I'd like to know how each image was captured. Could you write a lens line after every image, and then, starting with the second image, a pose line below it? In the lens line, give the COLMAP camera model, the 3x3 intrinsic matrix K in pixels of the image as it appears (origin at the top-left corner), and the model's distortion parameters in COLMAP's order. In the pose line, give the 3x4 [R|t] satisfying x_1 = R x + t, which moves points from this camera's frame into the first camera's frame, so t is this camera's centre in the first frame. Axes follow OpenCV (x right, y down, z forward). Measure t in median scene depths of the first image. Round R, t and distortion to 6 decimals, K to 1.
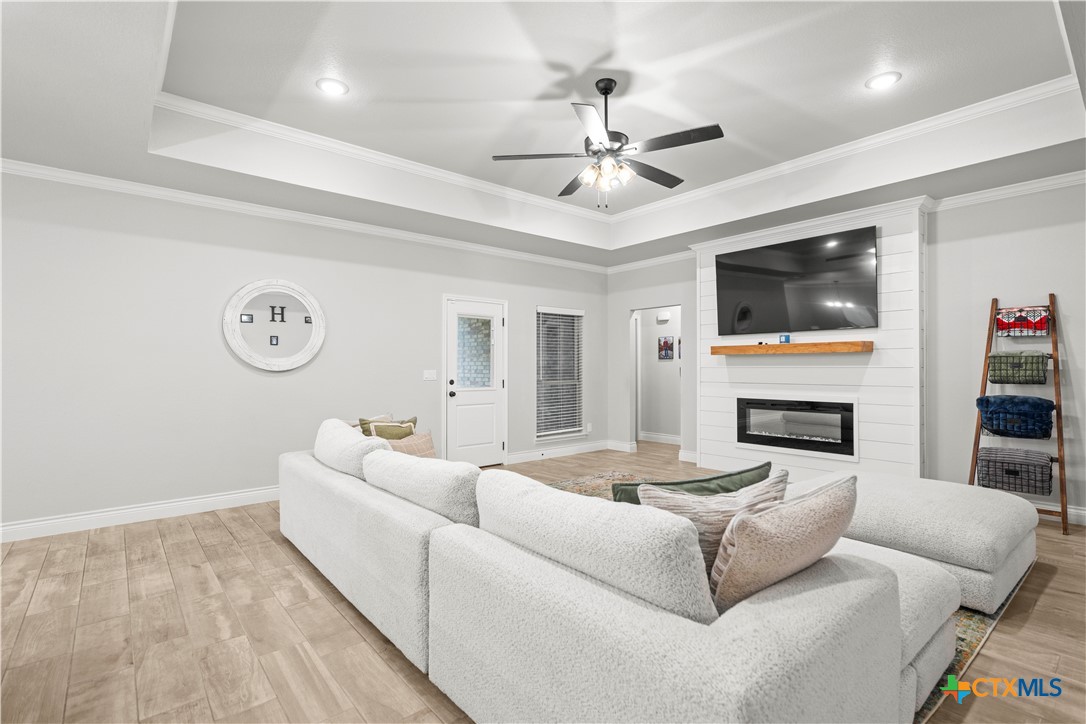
lens RADIAL K [[510.3, 0, 551.3], [0, 510.3, 359.4], [0, 0, 1]] dist [-0.002682, 0.000243]
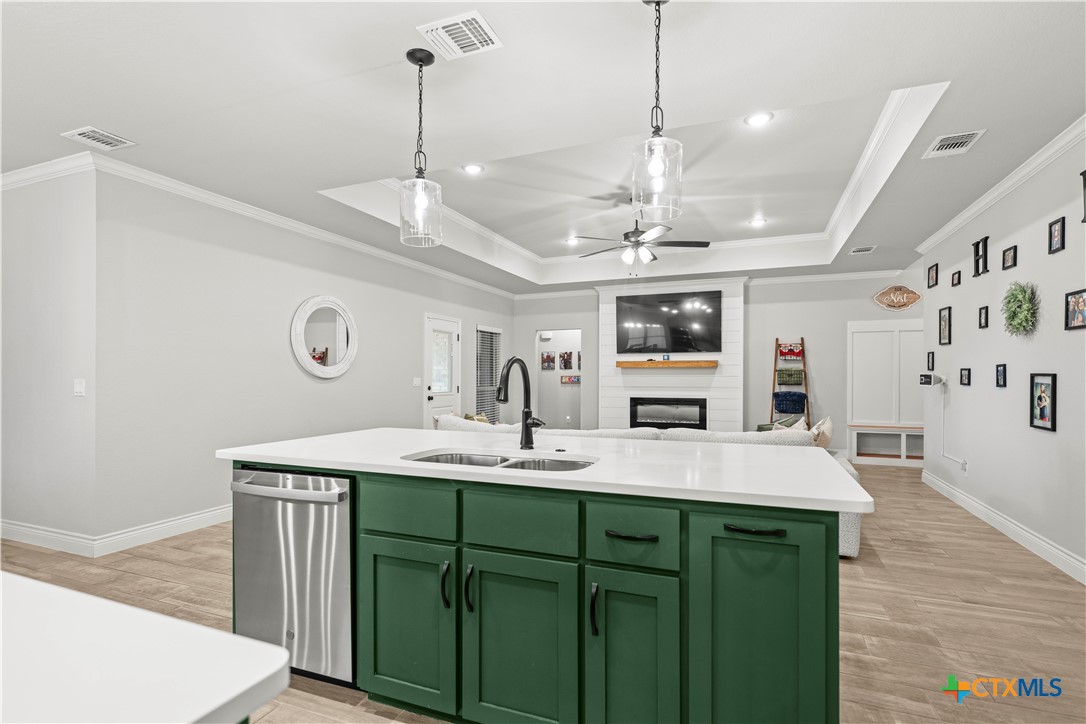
lens RADIAL K [[510.3, 0, 551.6], [0, 510.3, 372.1], [0, 0, 1]] dist [-0.002682, 0.000243]
pose [[0.887176, 0.006127, 0.461390, -0.673444], [-0.009405, 0.999944, 0.004806, -0.000304], [-0.461335, -0.008603, 0.887184, -0.236935]]
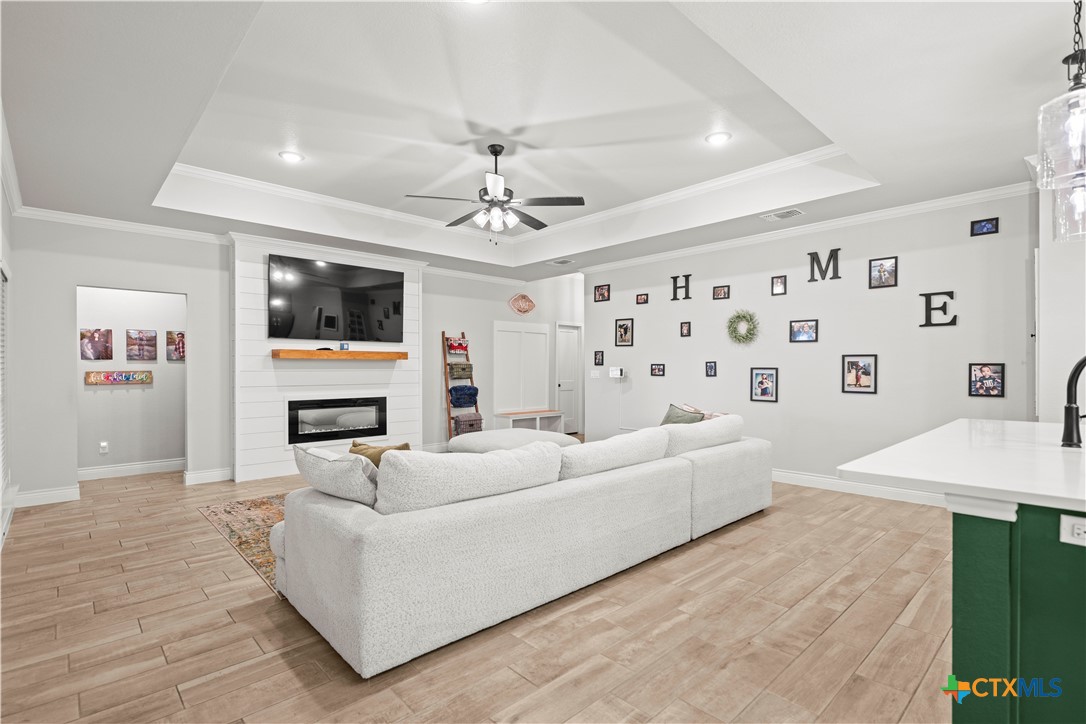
lens RADIAL K [[510.3, 0, 547.1], [0, 510.3, 368.0], [0, 0, 1]] dist [-0.002682, 0.000243]
pose [[-0.039002, 0.004740, 0.999228, -0.907679], [-0.011535, 0.999920, -0.005193, 0.012536], [-0.999173, -0.011728, -0.038944, 0.709500]]
